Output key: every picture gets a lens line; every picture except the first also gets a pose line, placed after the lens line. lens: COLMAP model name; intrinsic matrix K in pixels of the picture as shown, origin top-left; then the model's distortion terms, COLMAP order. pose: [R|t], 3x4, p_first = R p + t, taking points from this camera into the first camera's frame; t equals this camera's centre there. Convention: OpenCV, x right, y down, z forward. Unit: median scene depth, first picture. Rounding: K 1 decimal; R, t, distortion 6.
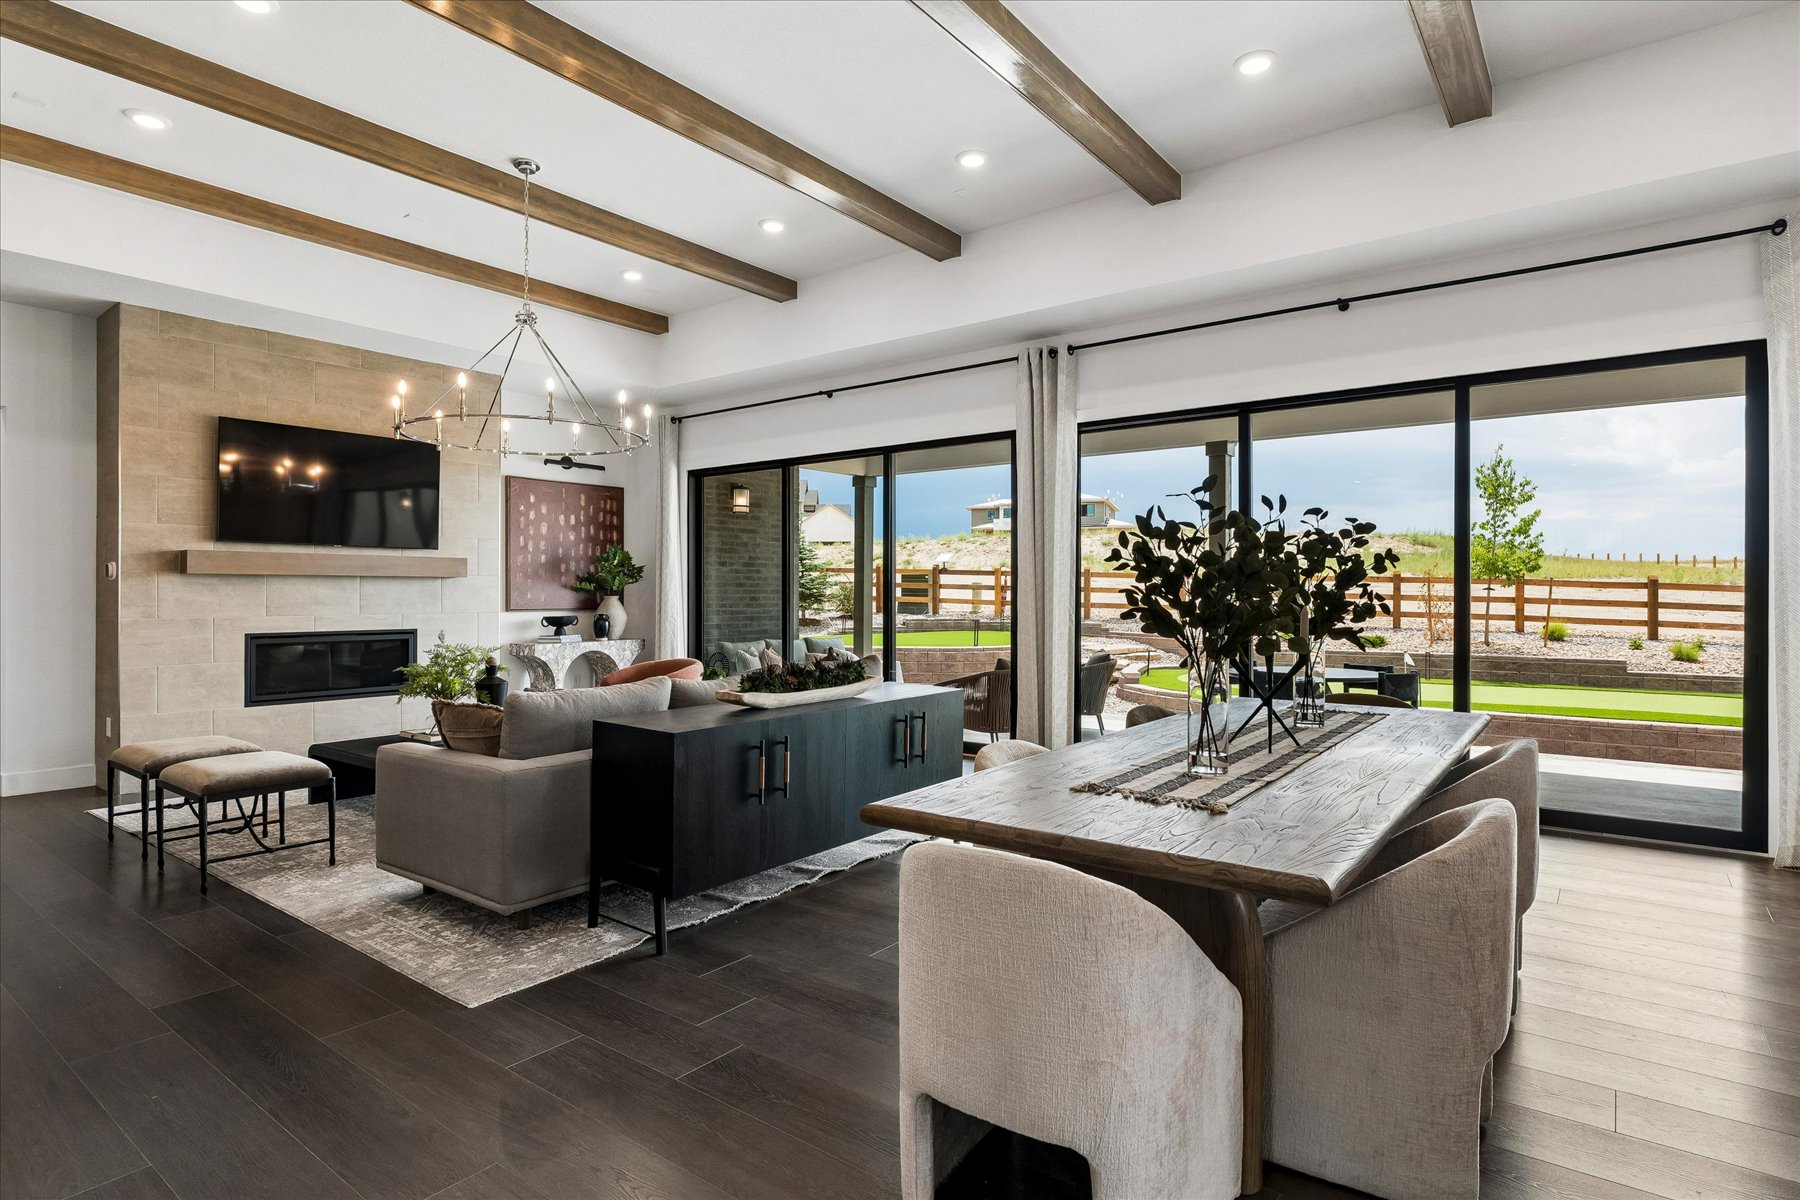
lens RADIAL K [[954.7, 0, 873.7], [0, 954.7, 597.8], [0, 0, 1]] dist [-0.000903, -0.000450]
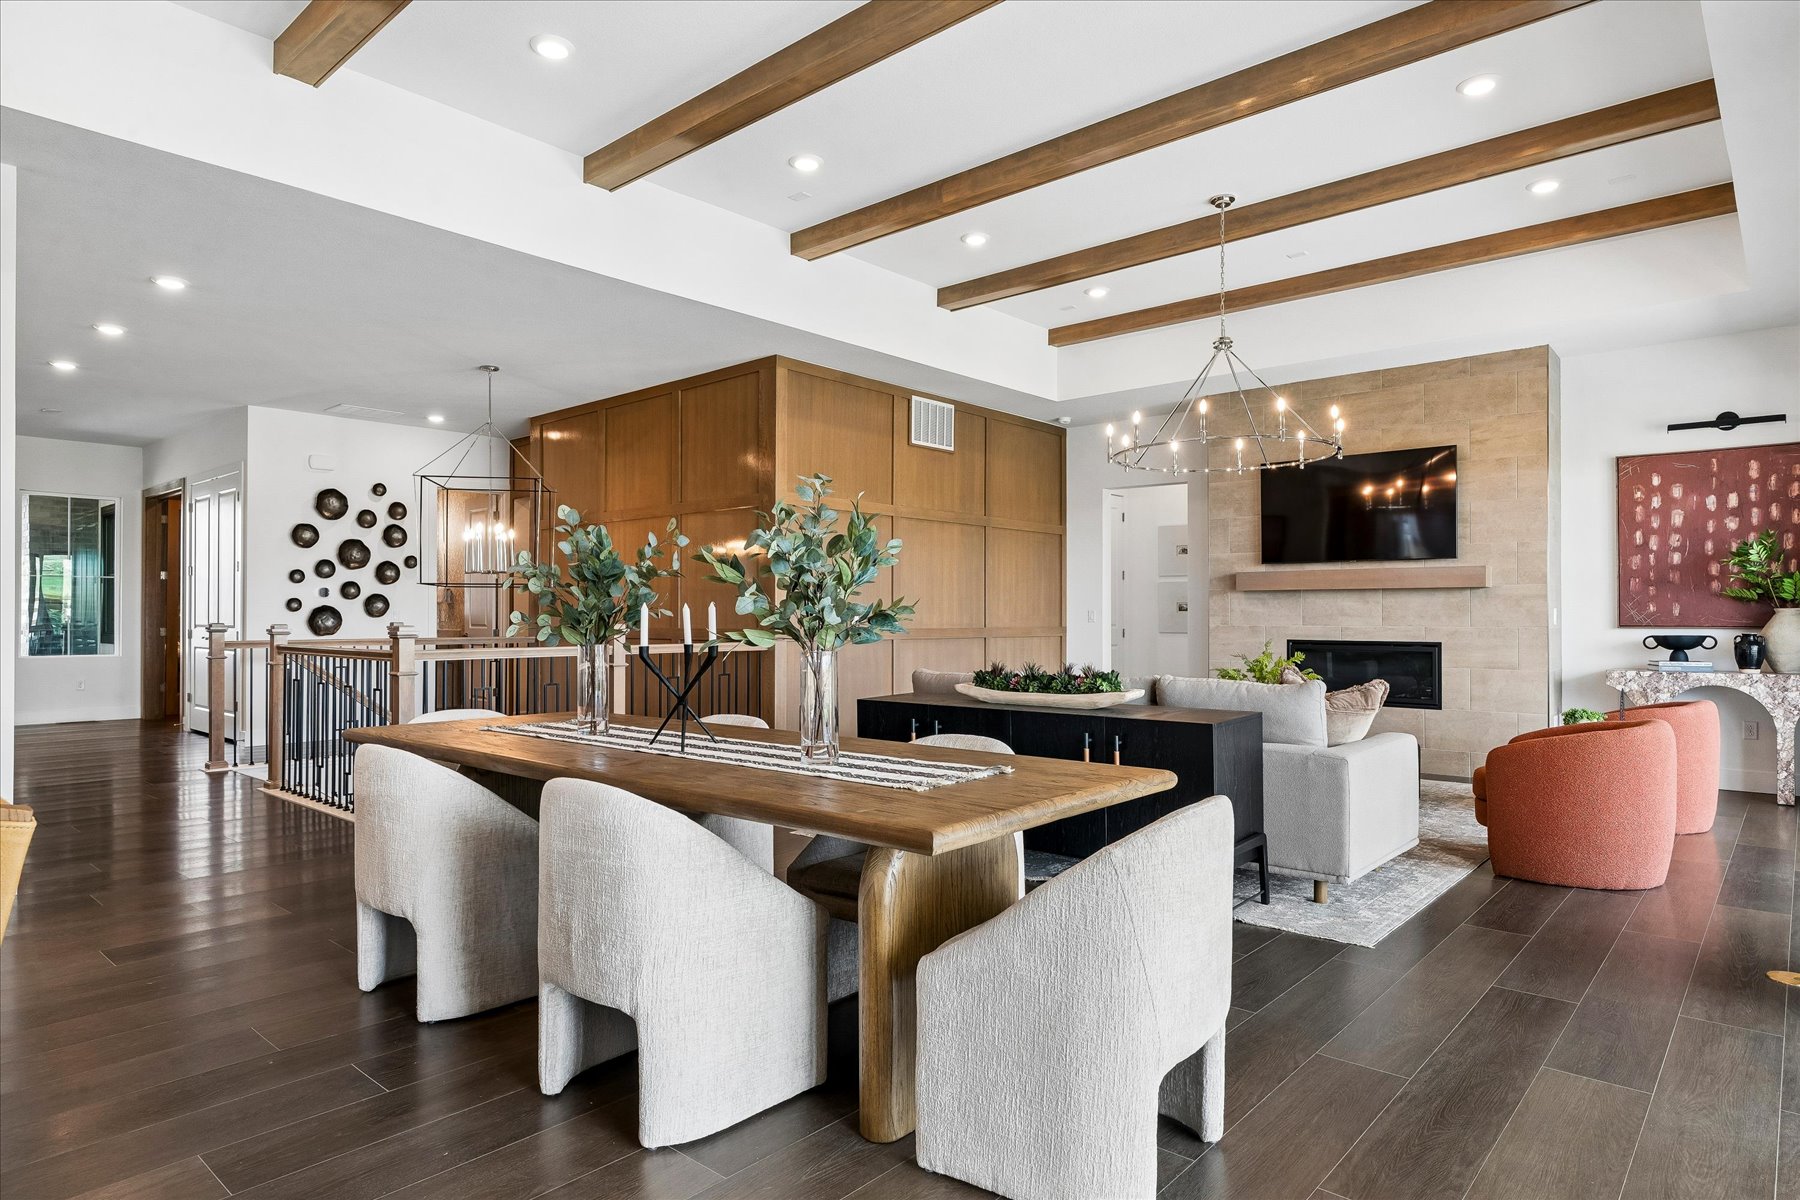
lens RADIAL K [[1024.7, 0, 900.0], [0, 1024.7, 600.0], [0, 0, 1]] dist [-0.000940, -0.000182]
pose [[-0.062574, -0.015881, -0.997914, 0.575359], [-0.007113, 0.999855, -0.015466, 0.009874], [0.998015, 0.006131, -0.062678, 0.522348]]
